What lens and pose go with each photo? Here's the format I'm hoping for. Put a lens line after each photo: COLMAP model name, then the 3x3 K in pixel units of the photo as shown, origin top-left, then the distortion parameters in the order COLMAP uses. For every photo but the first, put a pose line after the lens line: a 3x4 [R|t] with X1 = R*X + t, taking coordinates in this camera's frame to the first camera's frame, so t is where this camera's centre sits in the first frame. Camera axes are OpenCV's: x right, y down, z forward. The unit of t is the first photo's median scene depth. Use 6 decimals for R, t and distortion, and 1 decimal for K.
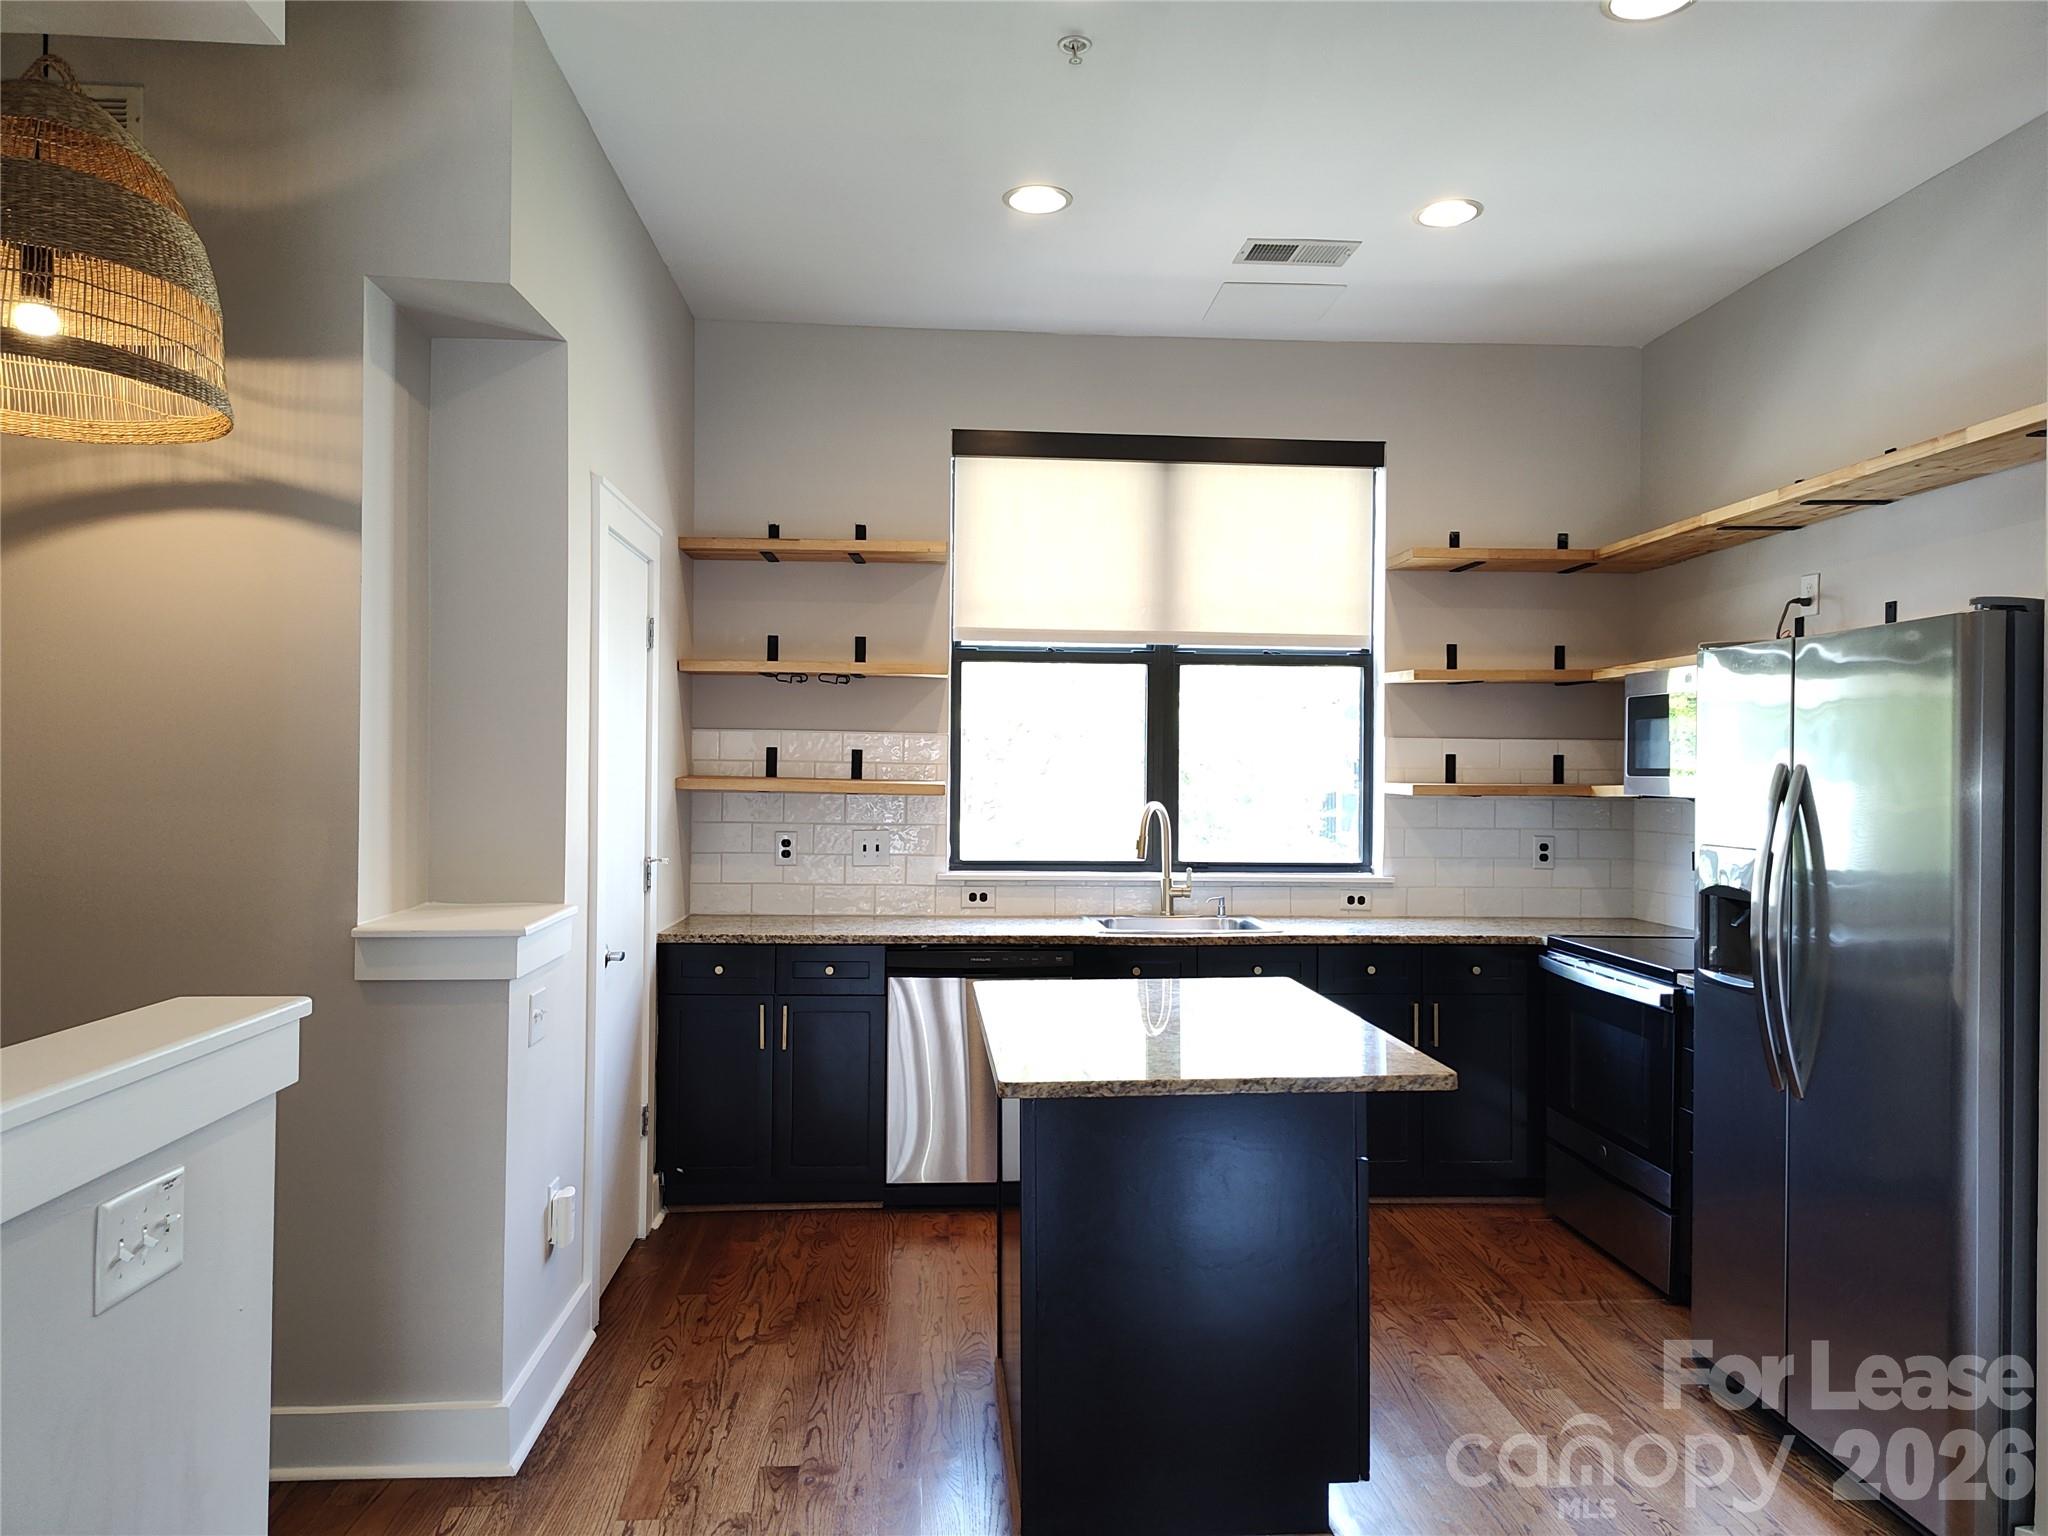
lens RADIAL K [[1382.5, 0, 1019.4], [0, 1382.5, 770.0], [0, 0, 1]] dist [0.022388, -0.011678]
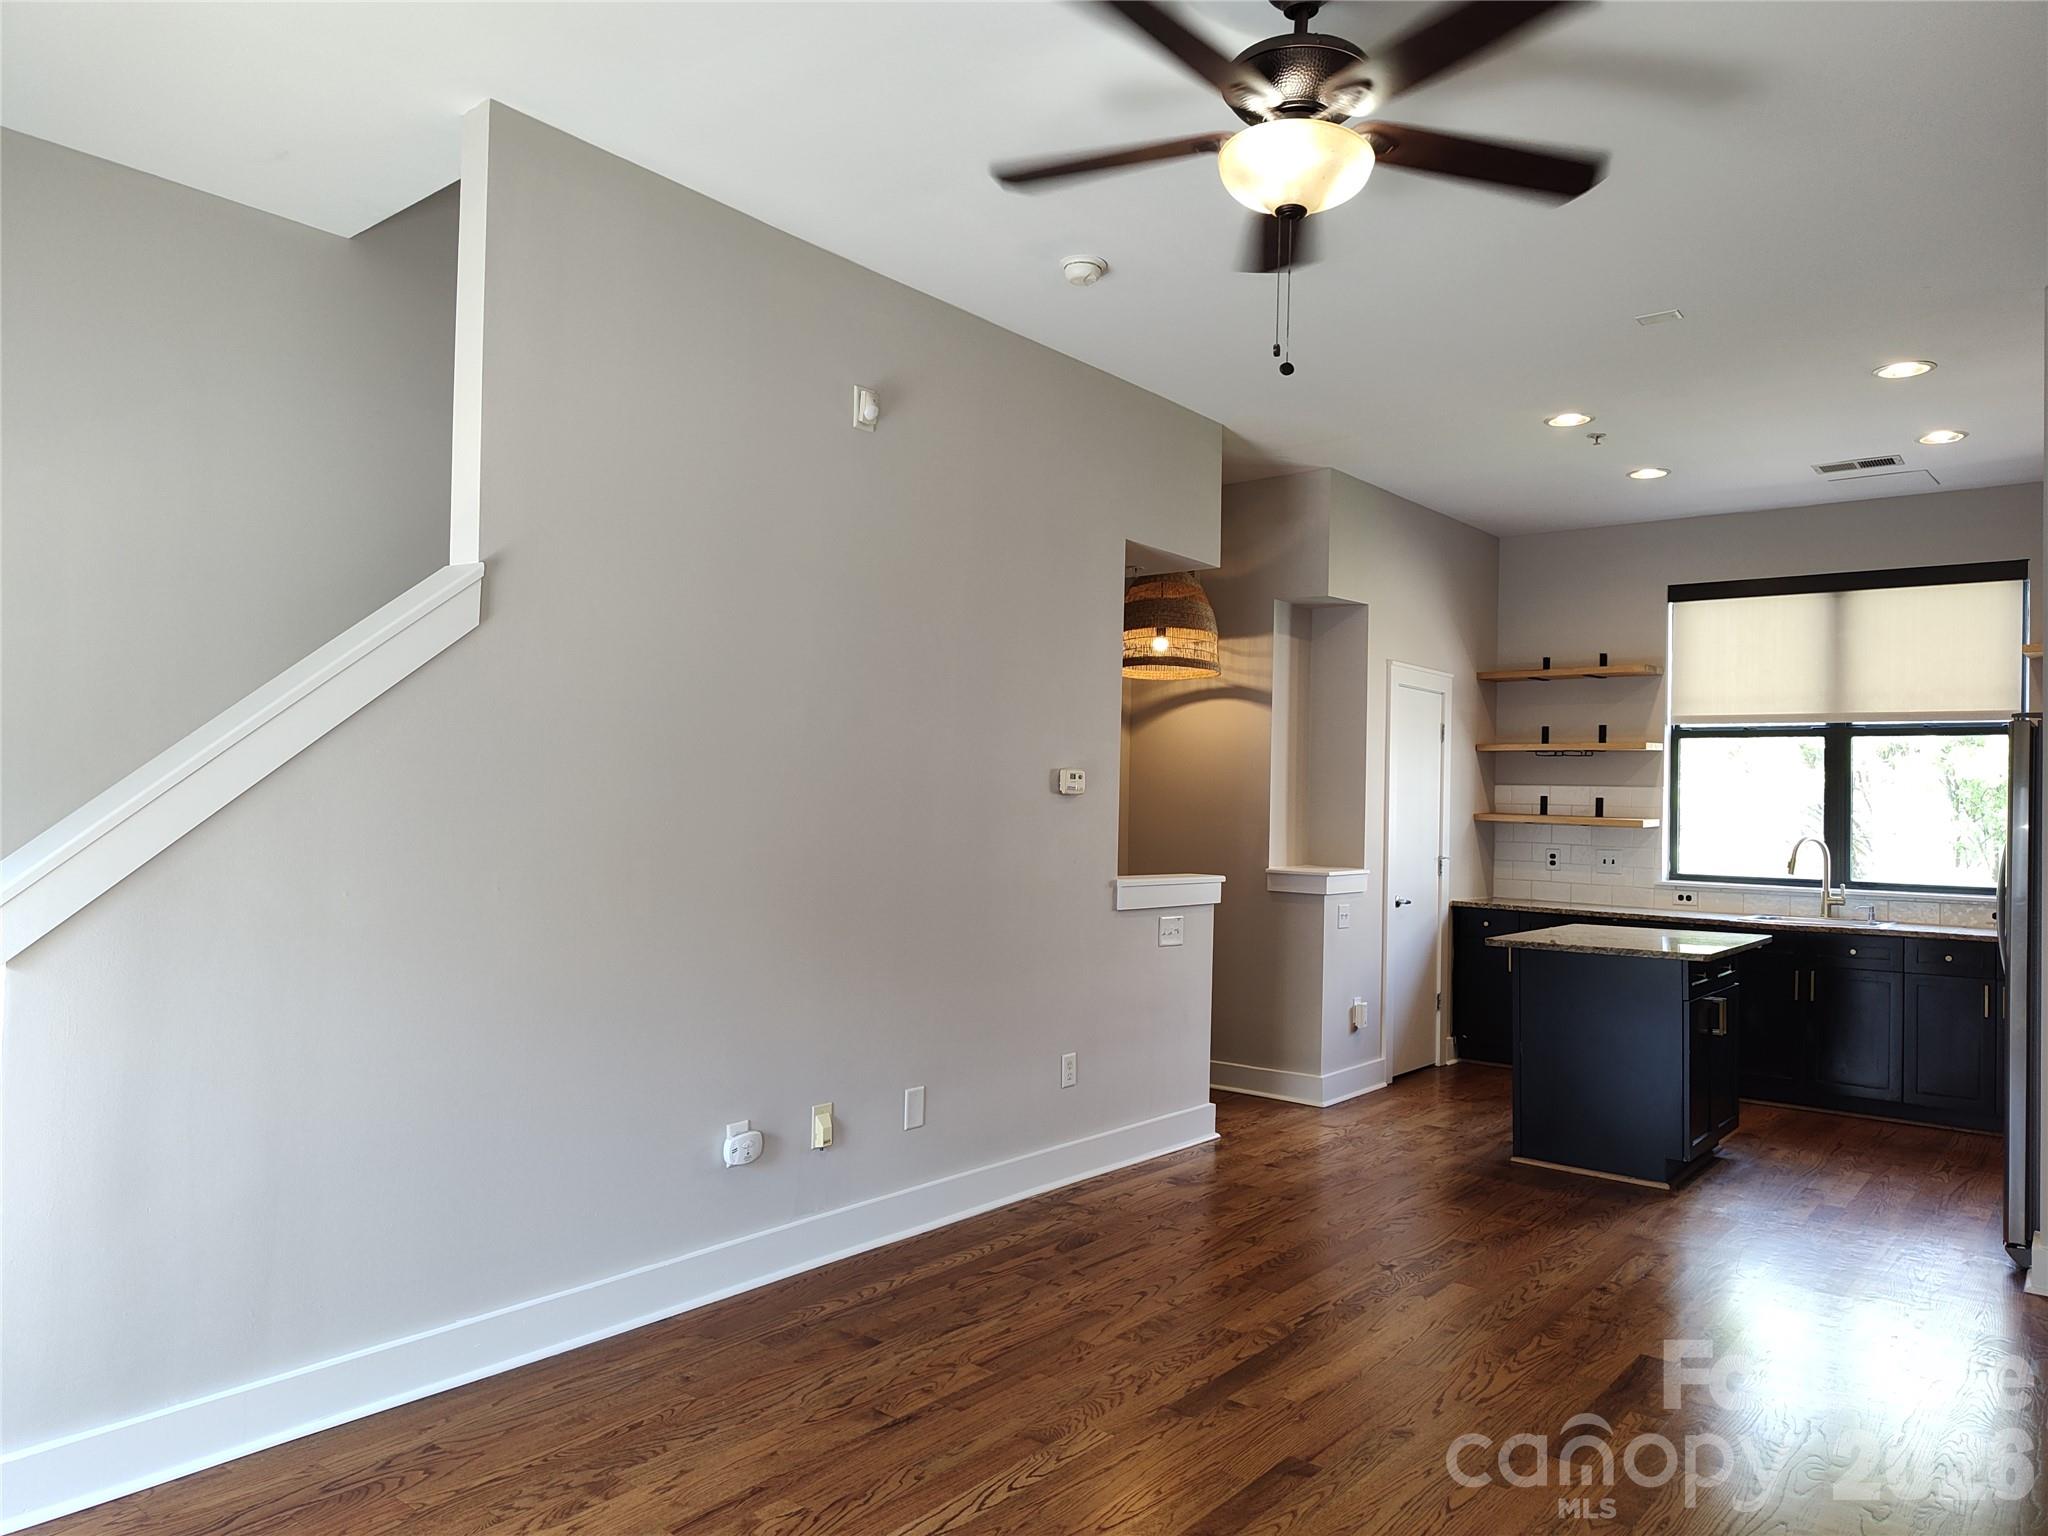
lens RADIAL K [[1382.5, 0, 1029.5], [0, 1382.5, 755.6], [0, 0, 1]] dist [0.022388, -0.011678]
pose [[0.730583, -0.016686, -0.682620, 0.485961], [-0.016580, 0.998973, -0.042164, 0.014232], [0.682622, 0.042122, 0.729557, -0.587325]]
